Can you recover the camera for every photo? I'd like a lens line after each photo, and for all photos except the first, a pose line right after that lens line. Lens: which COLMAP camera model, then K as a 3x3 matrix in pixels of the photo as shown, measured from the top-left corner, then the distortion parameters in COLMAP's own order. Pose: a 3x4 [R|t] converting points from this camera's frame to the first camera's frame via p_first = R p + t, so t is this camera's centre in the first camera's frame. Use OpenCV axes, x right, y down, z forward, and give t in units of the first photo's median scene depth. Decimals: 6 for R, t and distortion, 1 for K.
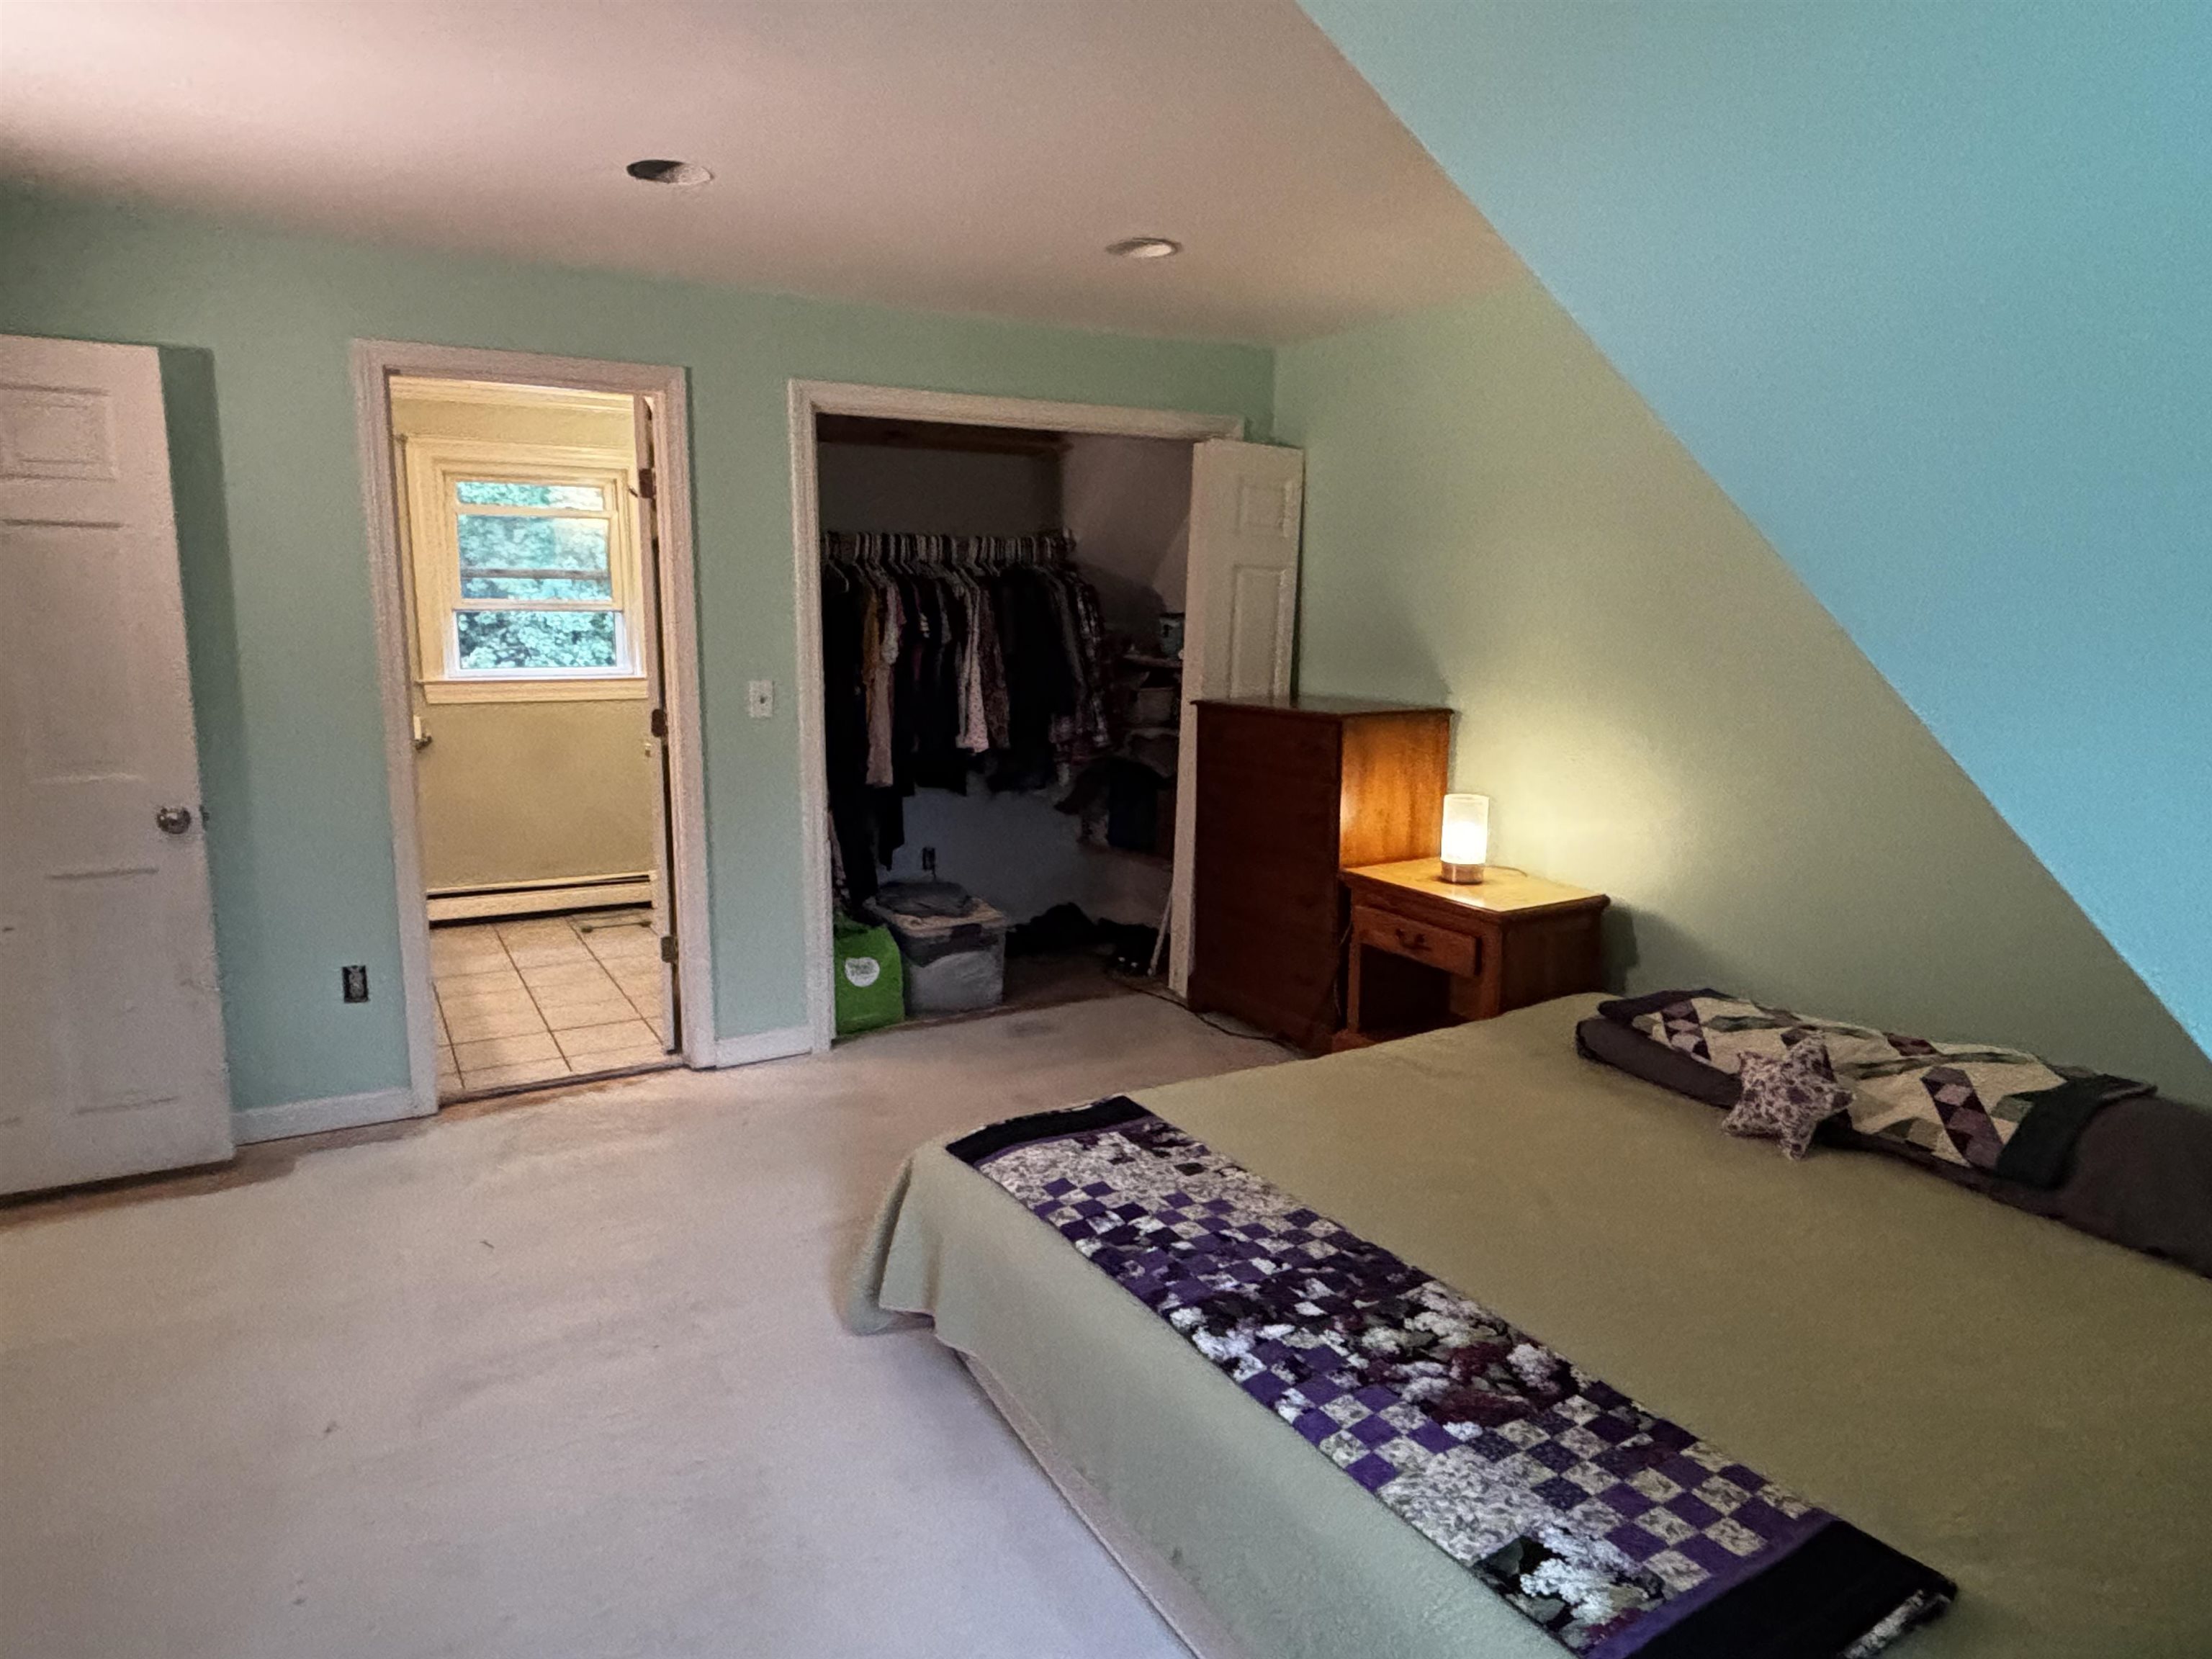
lens RADIAL K [[1366.1, 0, 1106.0], [0, 1366.1, 829.5], [0, 0, 1]] dist [-0.029075, -0.001618]
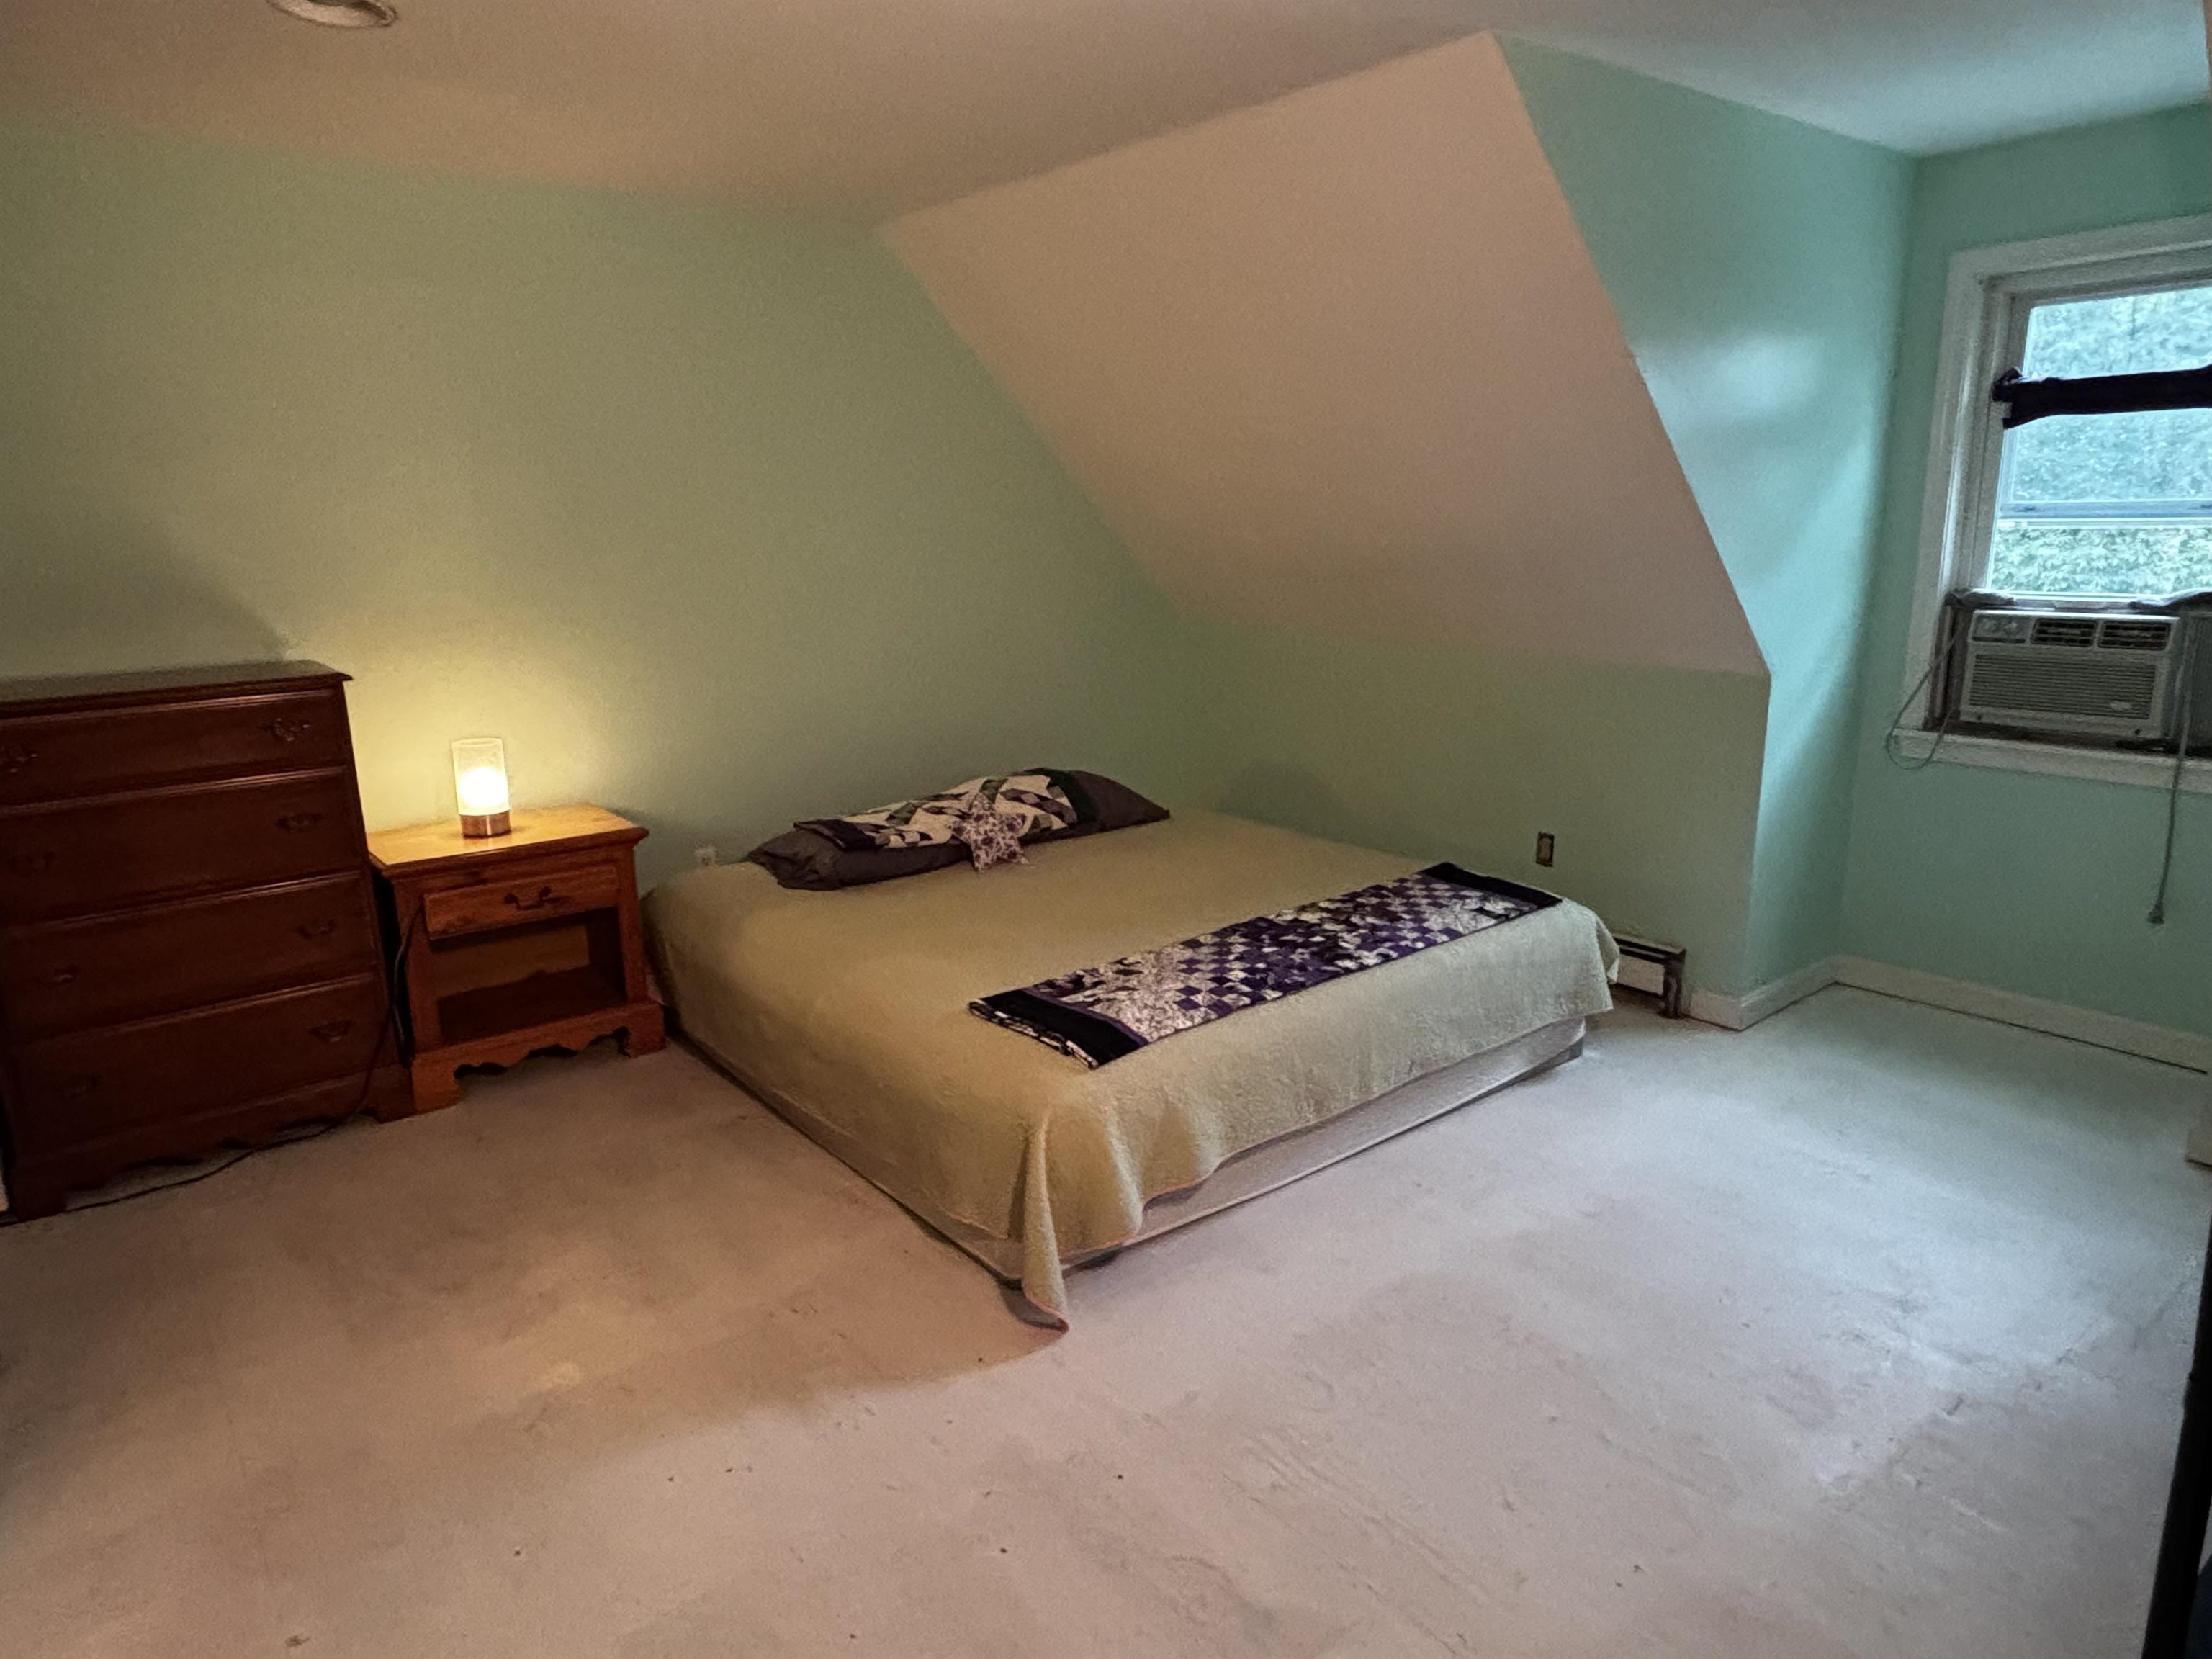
lens RADIAL K [[1315.8, 0, 1106.0], [0, 1315.8, 829.5], [0, 0, 1]] dist [0.043794, -0.000452]
pose [[-0.160451, -0.230292, 0.959803, -1.328136], [0.177742, 0.949764, 0.257597, -0.242085], [-0.970908, 0.211929, -0.111458, 1.384810]]
